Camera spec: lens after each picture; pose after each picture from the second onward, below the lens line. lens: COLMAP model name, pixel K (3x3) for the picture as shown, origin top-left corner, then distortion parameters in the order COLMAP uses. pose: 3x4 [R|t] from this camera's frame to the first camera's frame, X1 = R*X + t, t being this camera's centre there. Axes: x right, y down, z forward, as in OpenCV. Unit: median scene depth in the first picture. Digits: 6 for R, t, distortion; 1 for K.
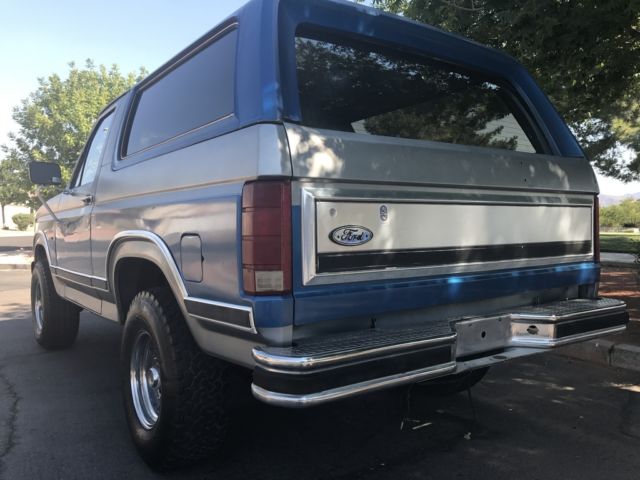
lens RADIAL K [[523.8, 0, 326.4], [0, 523.8, 239.1], [0, 0, 1]] dist [0.038465, -0.039630]
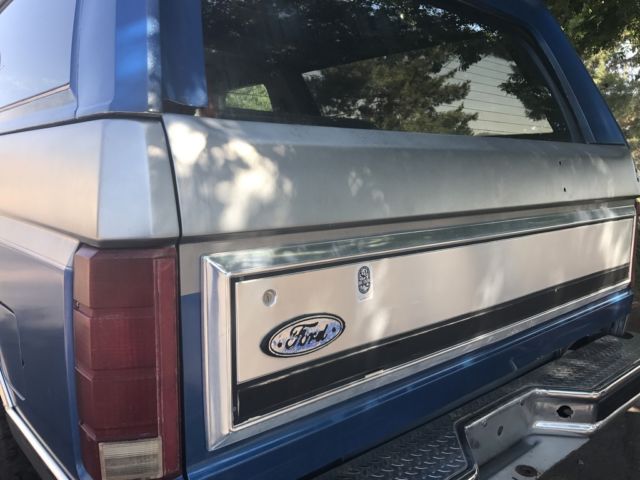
lens RADIAL K [[523.8, 0, 322.5], [0, 523.8, 242.8], [0, 0, 1]] dist [0.038465, -0.039630]
pose [[0.995221, 0.007771, 0.097336, 0.008297], [-0.019554, 0.992497, 0.120692, -0.098880], [-0.095668, -0.122019, 0.987906, 0.305143]]
